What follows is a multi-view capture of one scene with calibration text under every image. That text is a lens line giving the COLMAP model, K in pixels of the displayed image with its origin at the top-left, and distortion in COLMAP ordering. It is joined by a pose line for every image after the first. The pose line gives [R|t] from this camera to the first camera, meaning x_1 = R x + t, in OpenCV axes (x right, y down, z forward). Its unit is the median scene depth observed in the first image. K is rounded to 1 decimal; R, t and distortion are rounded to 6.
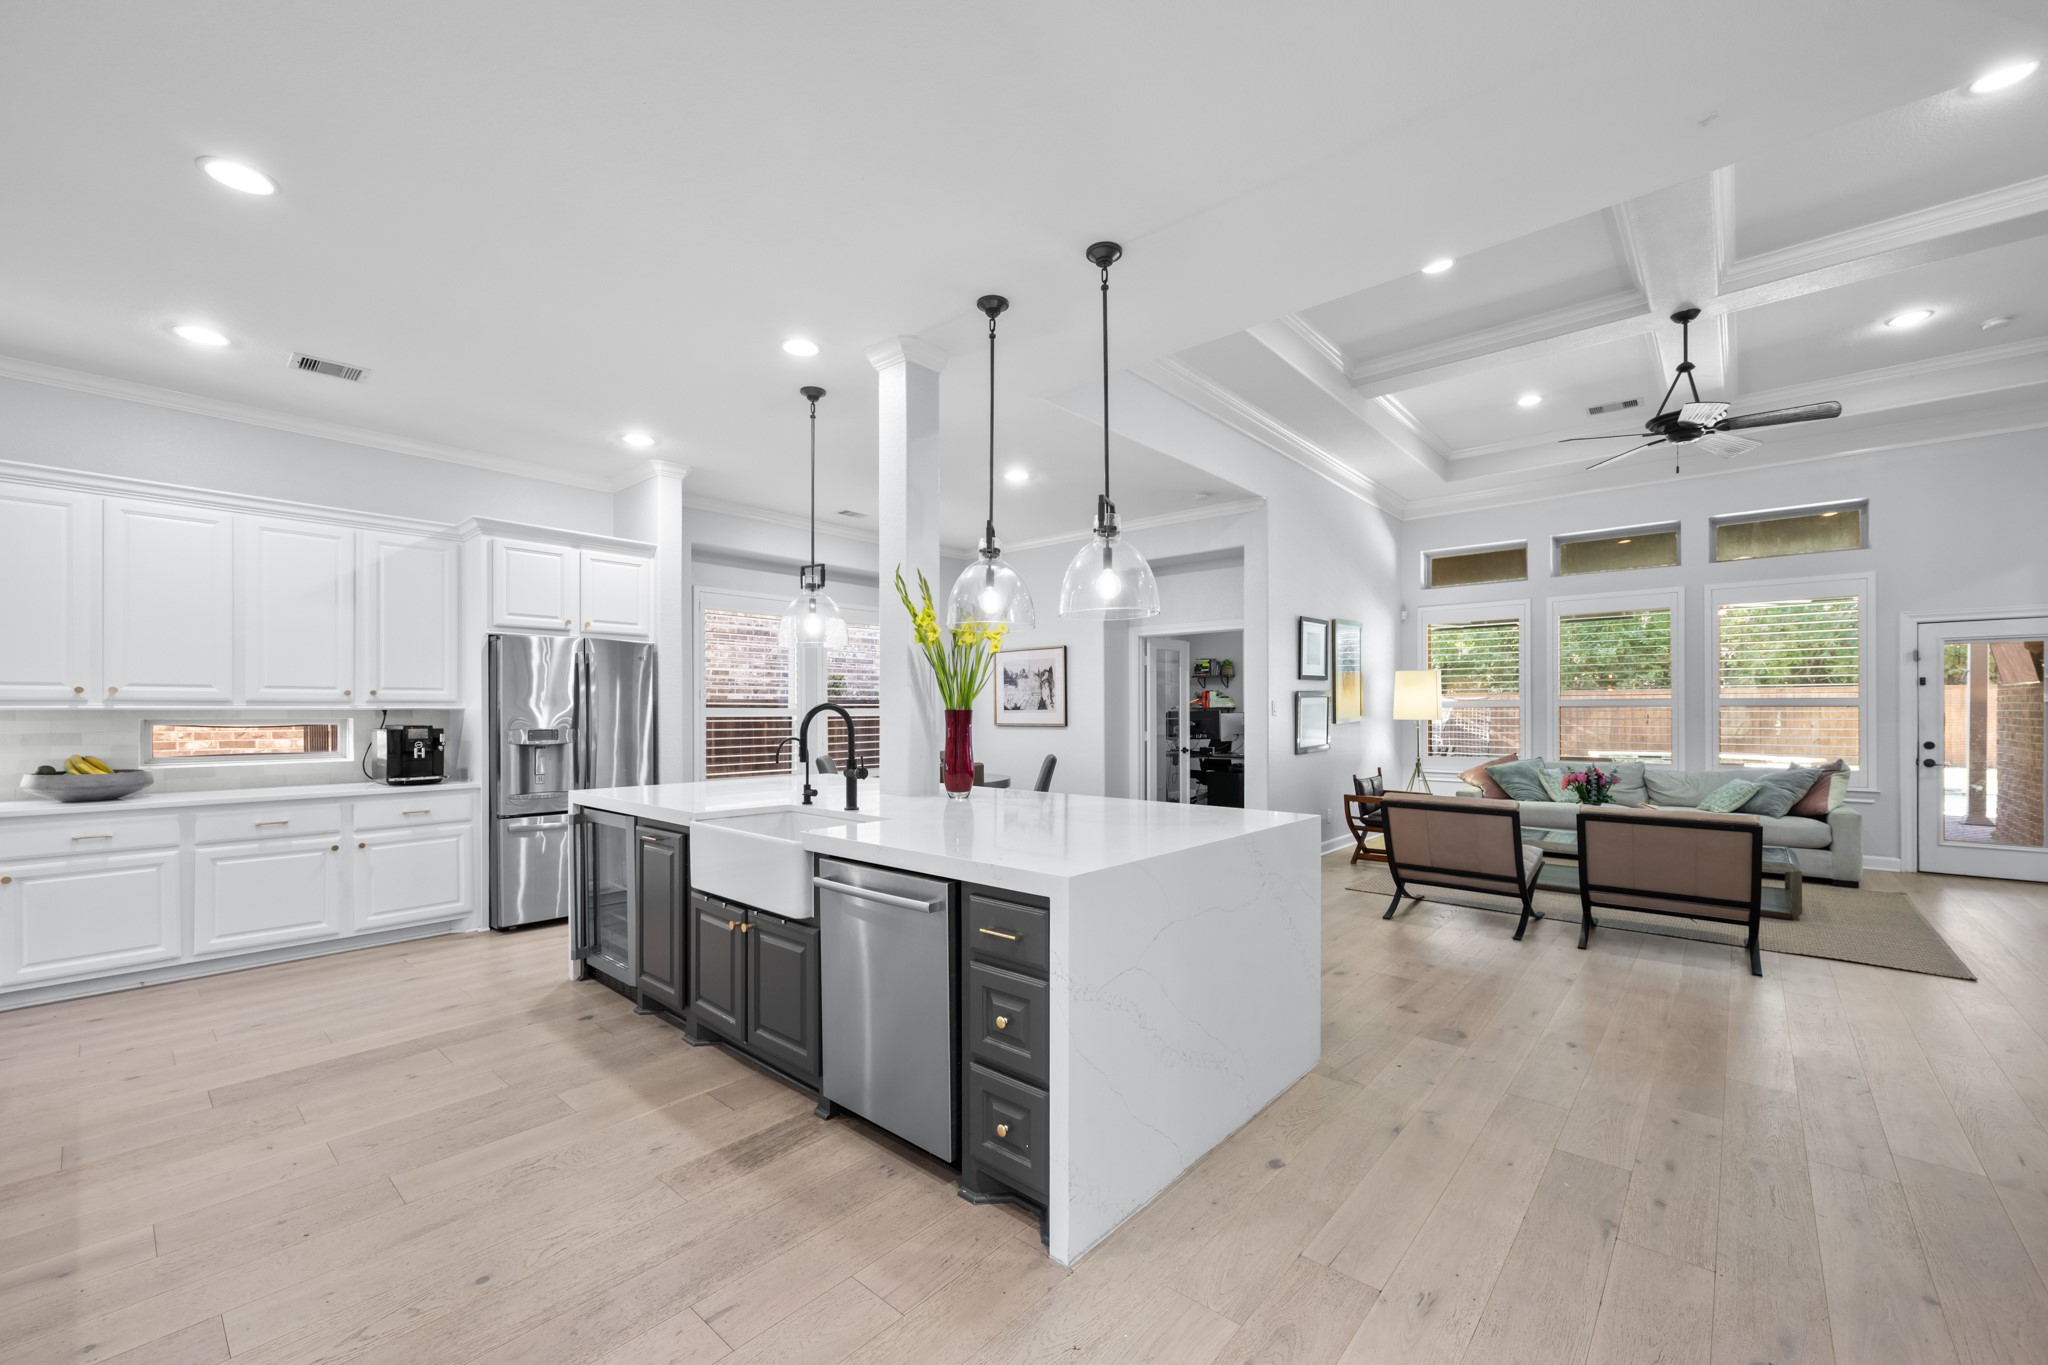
lens RADIAL K [[815.7, 0, 1022.3], [0, 815.7, 700.2], [0, 0, 1]] dist [0.000694, 0.000009]
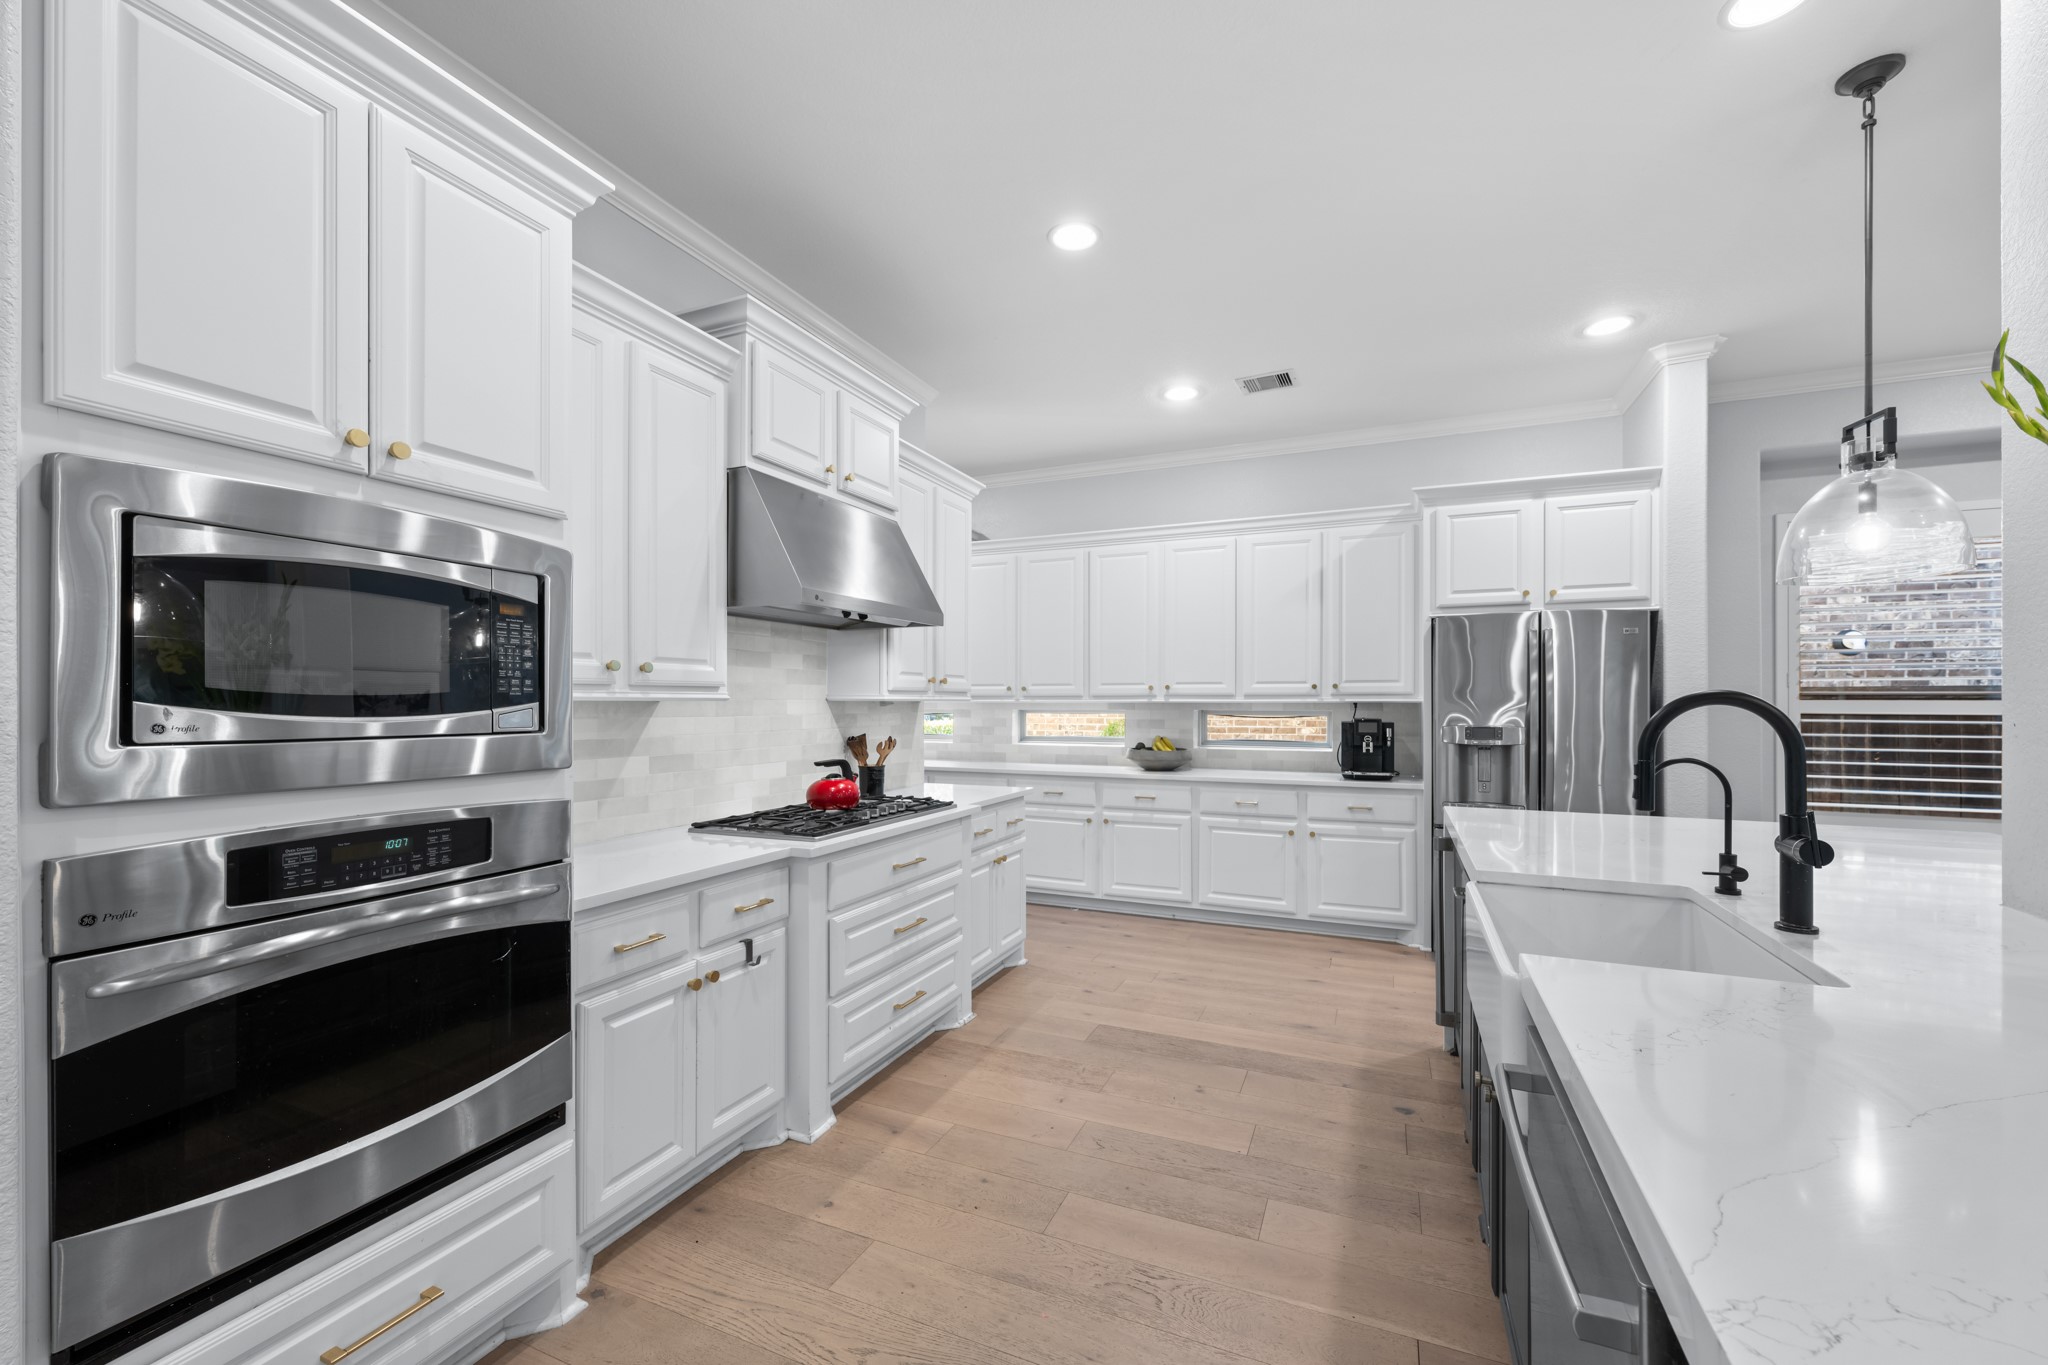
lens RADIAL K [[815.7, 0, 1022.3], [0, 815.7, 700.2], [0, 0, 1]] dist [0.000694, 0.000009]
pose [[0.307015, -0.001494, -0.951704, 0.062431], [0.010463, 0.999944, 0.001805, 0.002825], [0.951647, -0.010512, 0.307013, 0.346654]]
